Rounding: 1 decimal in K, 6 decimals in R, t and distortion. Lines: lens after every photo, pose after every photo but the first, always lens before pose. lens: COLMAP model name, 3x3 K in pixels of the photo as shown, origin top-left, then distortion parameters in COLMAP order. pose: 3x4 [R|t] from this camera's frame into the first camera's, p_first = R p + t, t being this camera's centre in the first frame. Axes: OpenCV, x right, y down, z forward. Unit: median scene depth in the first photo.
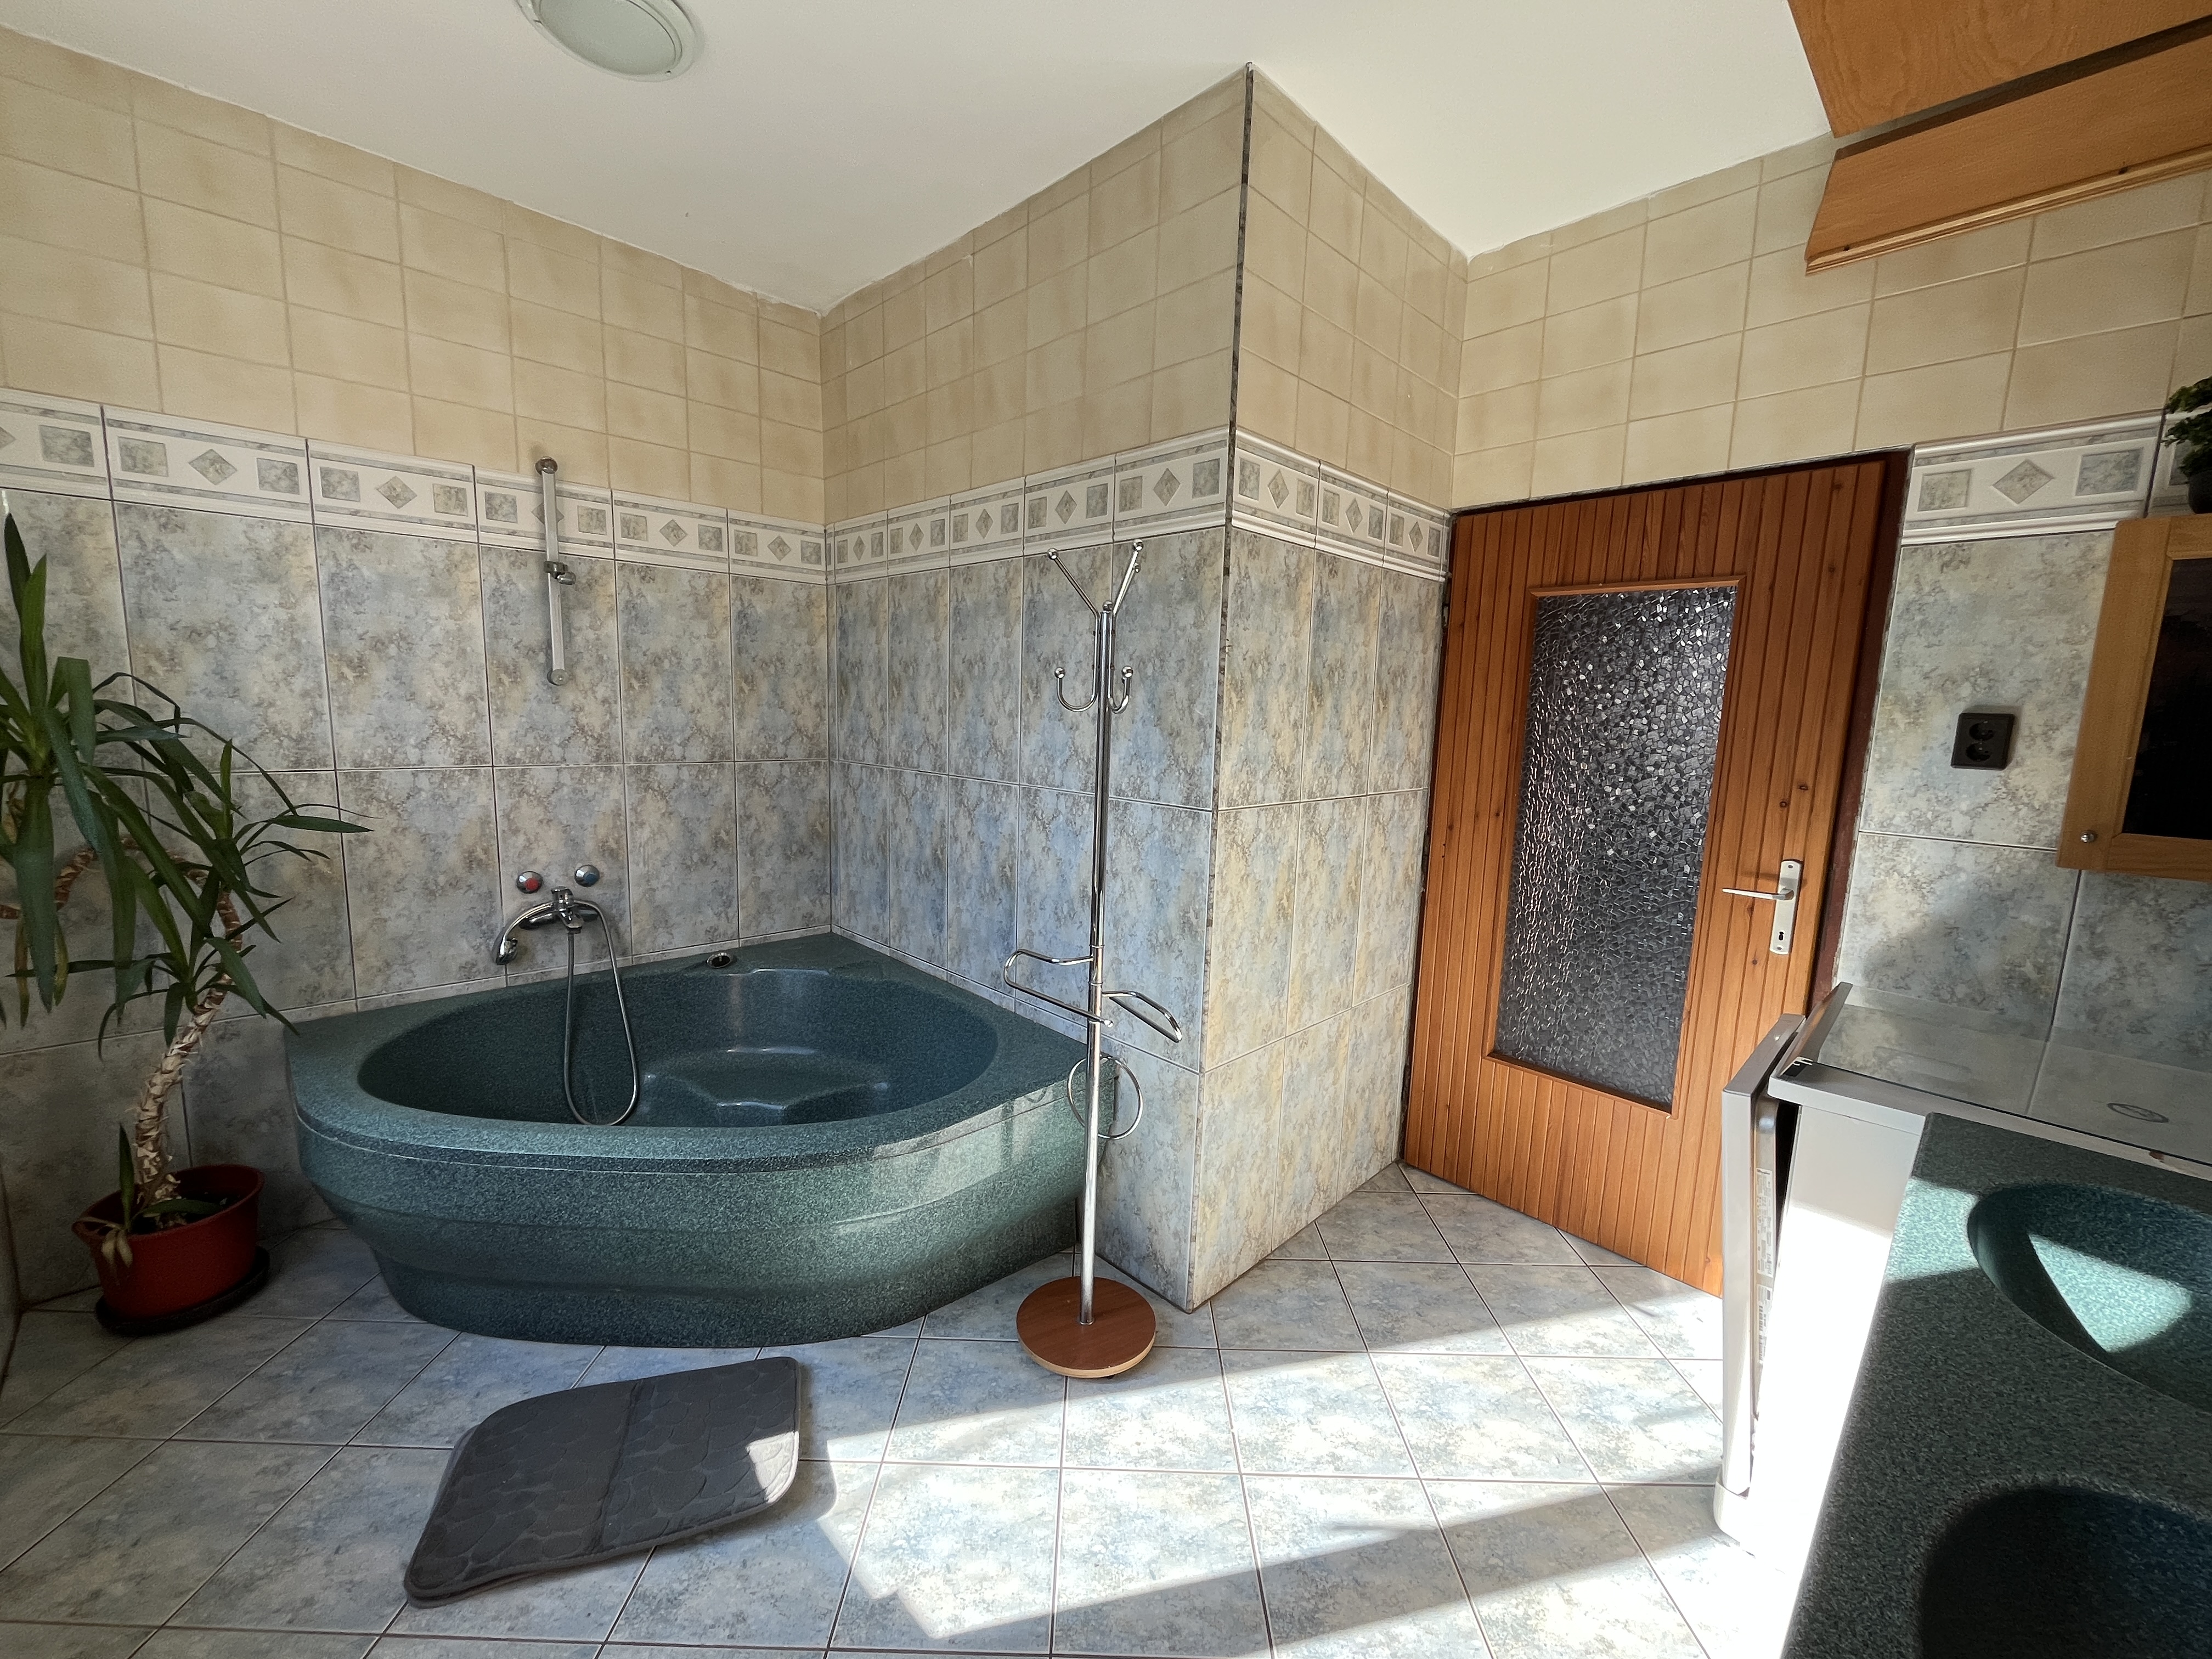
lens RADIAL K [[899.0, 0, 1103.4], [0, 899.0, 827.2], [0, 0, 1]] dist [0.000463, -0.000542]
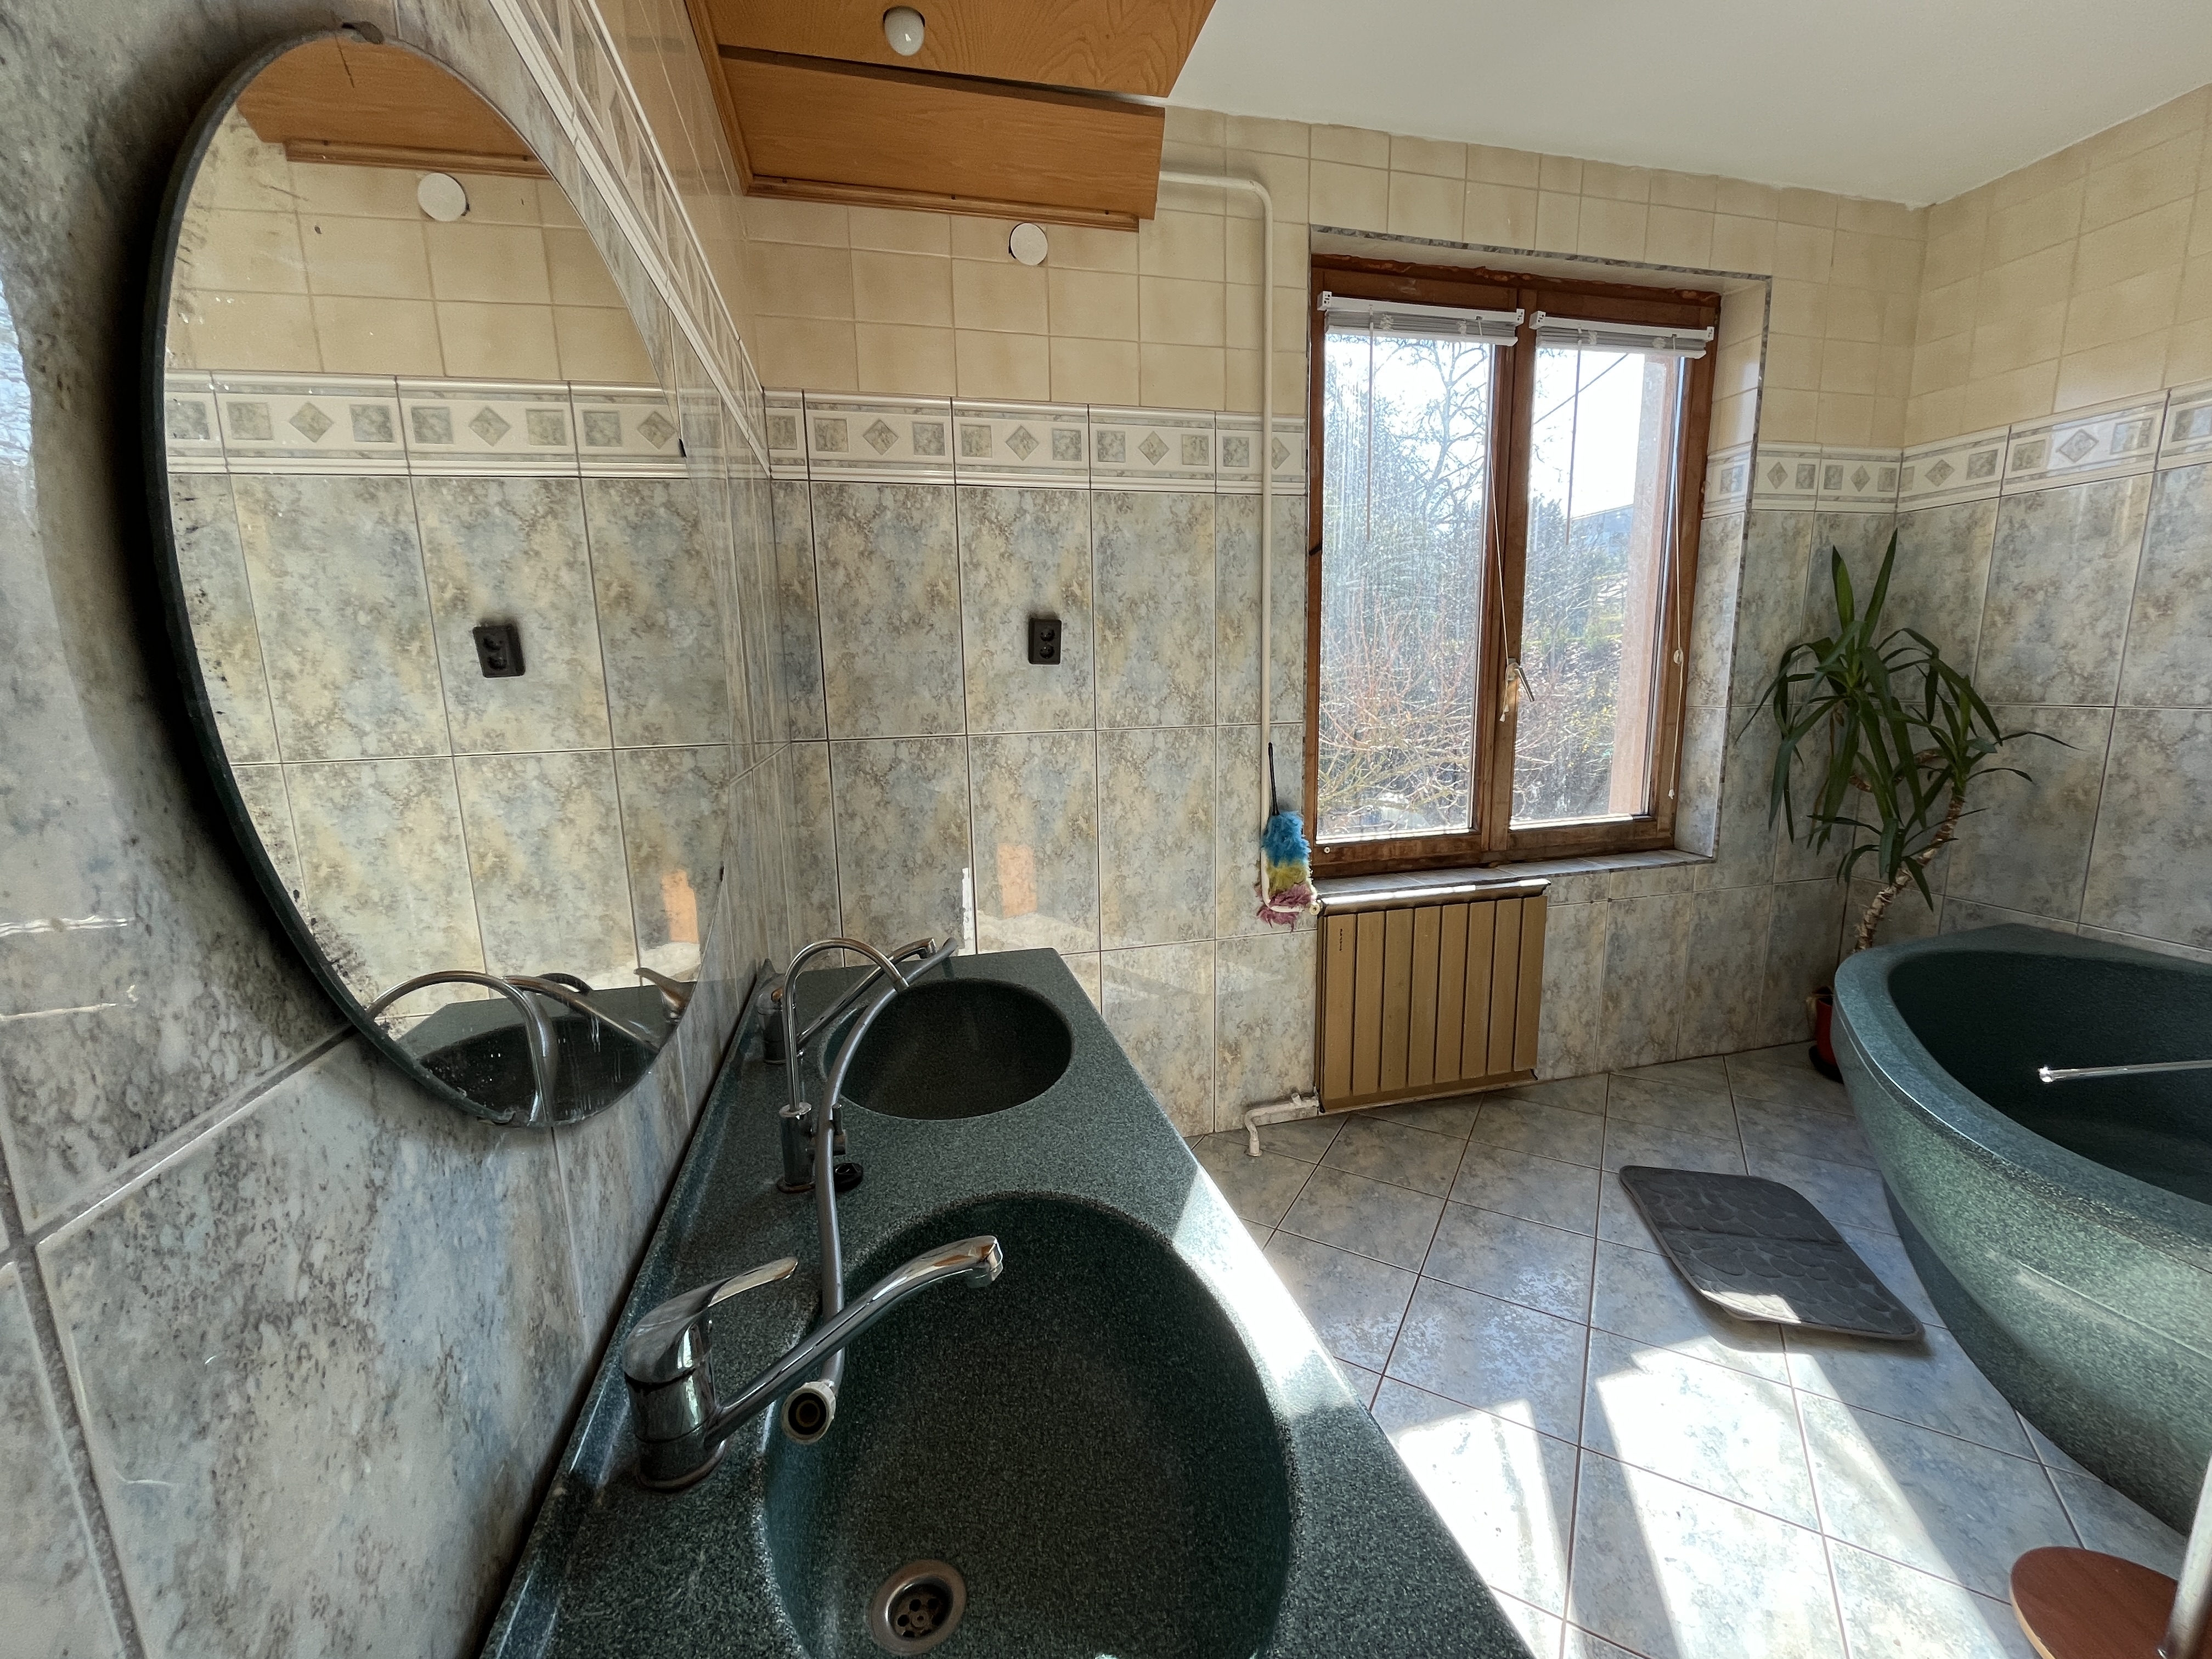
lens RADIAL K [[899.0, 0, 1103.4], [0, 899.0, 827.2], [0, 0, 1]] dist [0.000463, -0.000542]
pose [[-0.507314, 0.128727, -0.852092, 0.781611], [-0.110439, 0.970915, 0.212431, -0.022062], [0.854655, 0.201873, -0.478343, 0.597813]]
